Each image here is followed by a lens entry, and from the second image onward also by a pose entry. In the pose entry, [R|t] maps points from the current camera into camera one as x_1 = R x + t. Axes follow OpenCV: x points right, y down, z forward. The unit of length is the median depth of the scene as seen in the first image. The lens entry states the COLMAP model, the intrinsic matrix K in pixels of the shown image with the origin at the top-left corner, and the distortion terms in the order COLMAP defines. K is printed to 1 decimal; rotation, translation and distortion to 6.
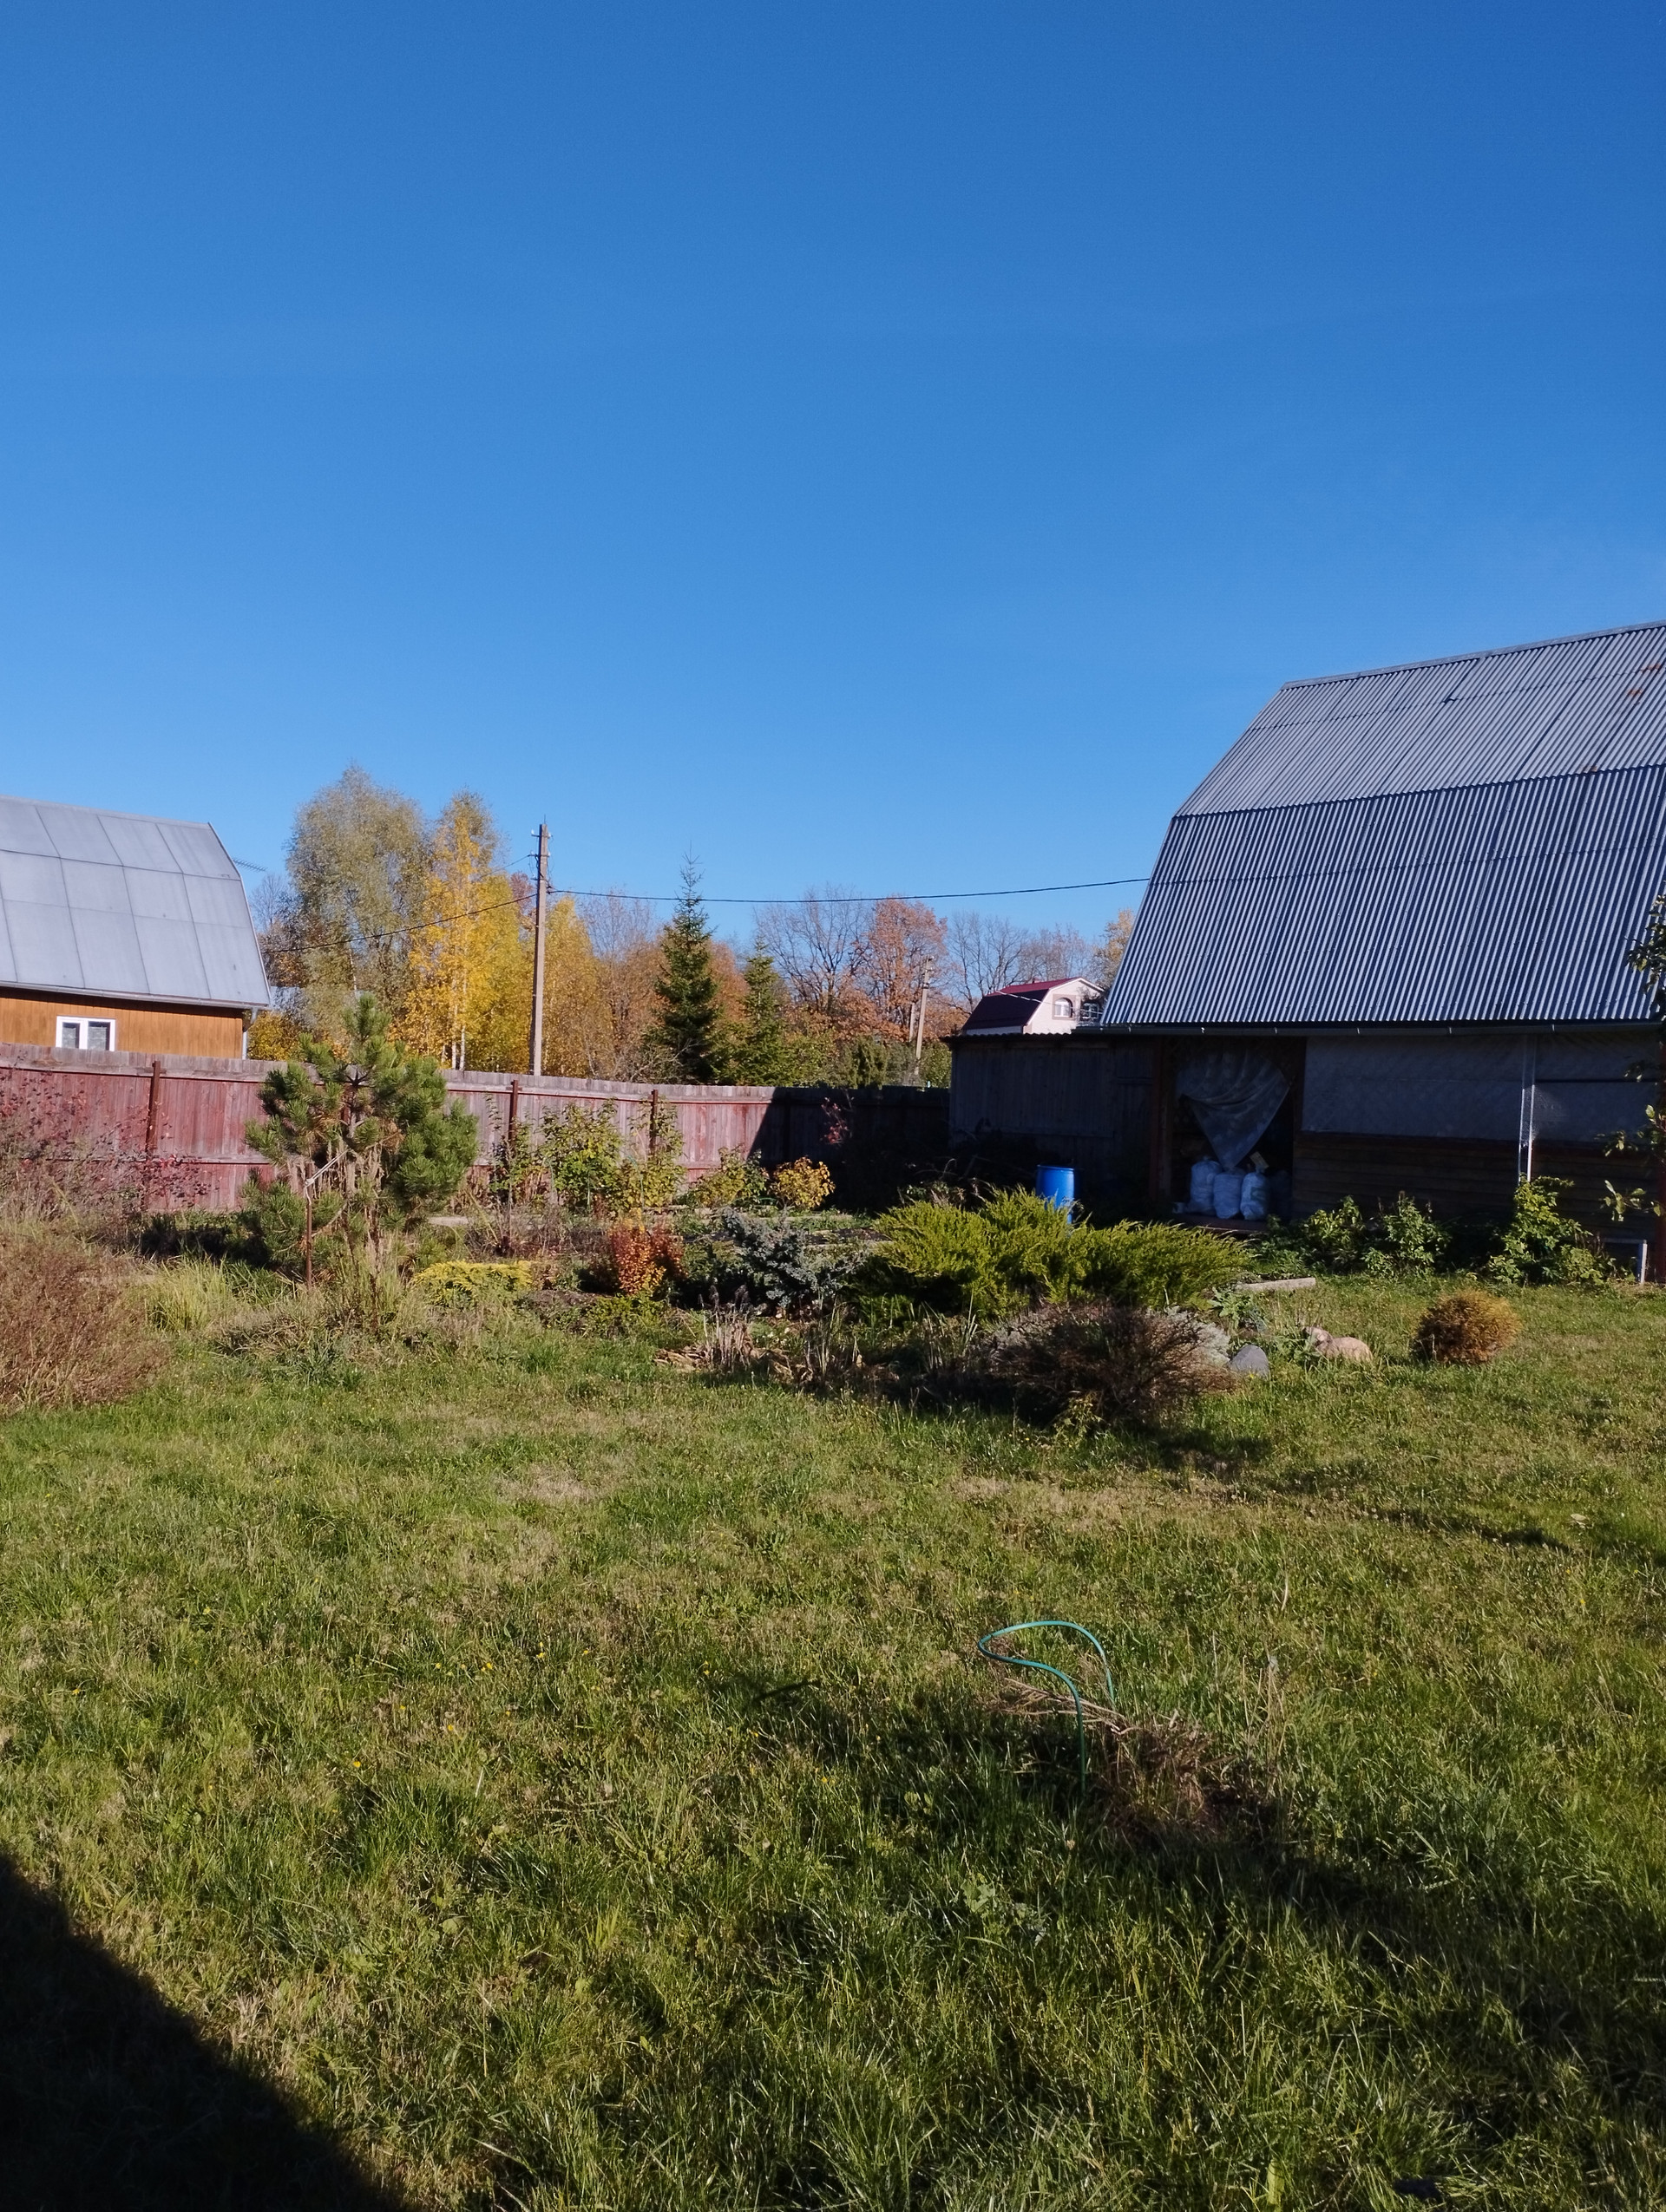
lens RADIAL K [[1840.6, 0, 836.1], [0, 1840.6, 1101.0], [0, 0, 1]] dist [0.134041, -0.155859]
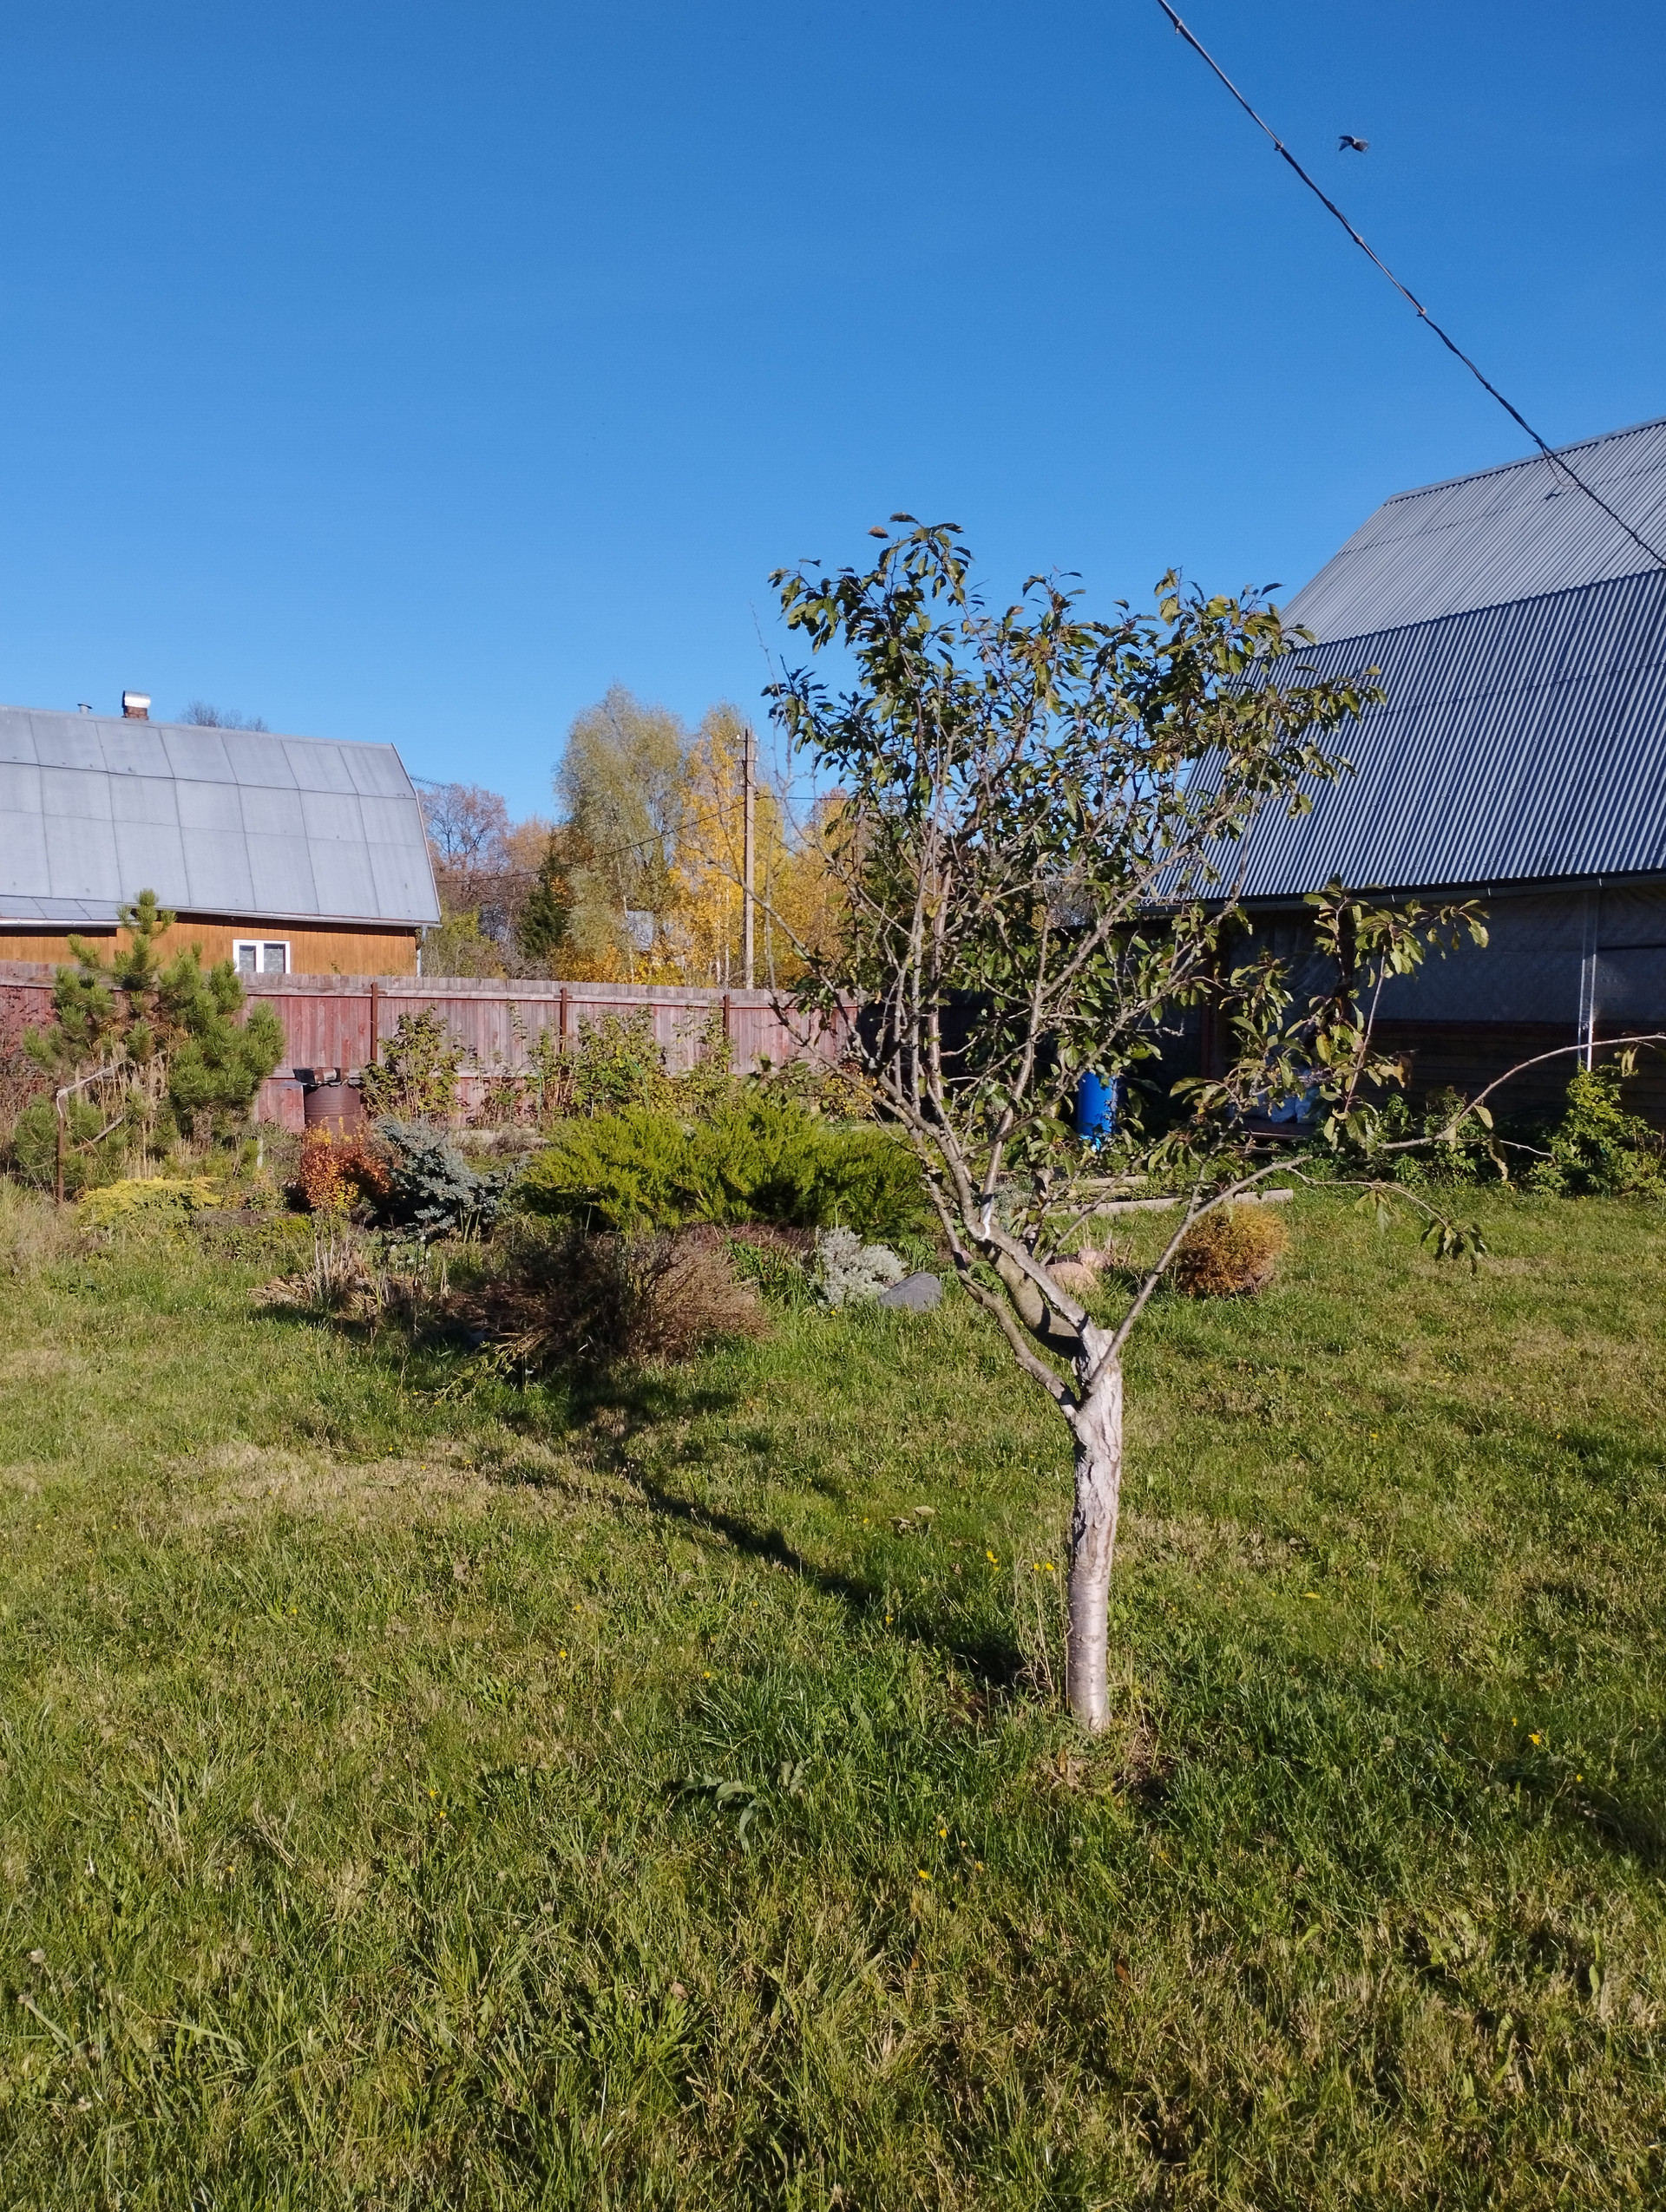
lens RADIAL K [[1840.6, 0, 836.1], [0, 1840.6, 1101.0], [0, 0, 1]] dist [0.134041, -0.155859]
pose [[0.978195, -0.014715, -0.207166, 0.167905], [0.024351, 0.998733, 0.044042, 0.008908], [0.206255, -0.048127, 0.977314, 0.093161]]
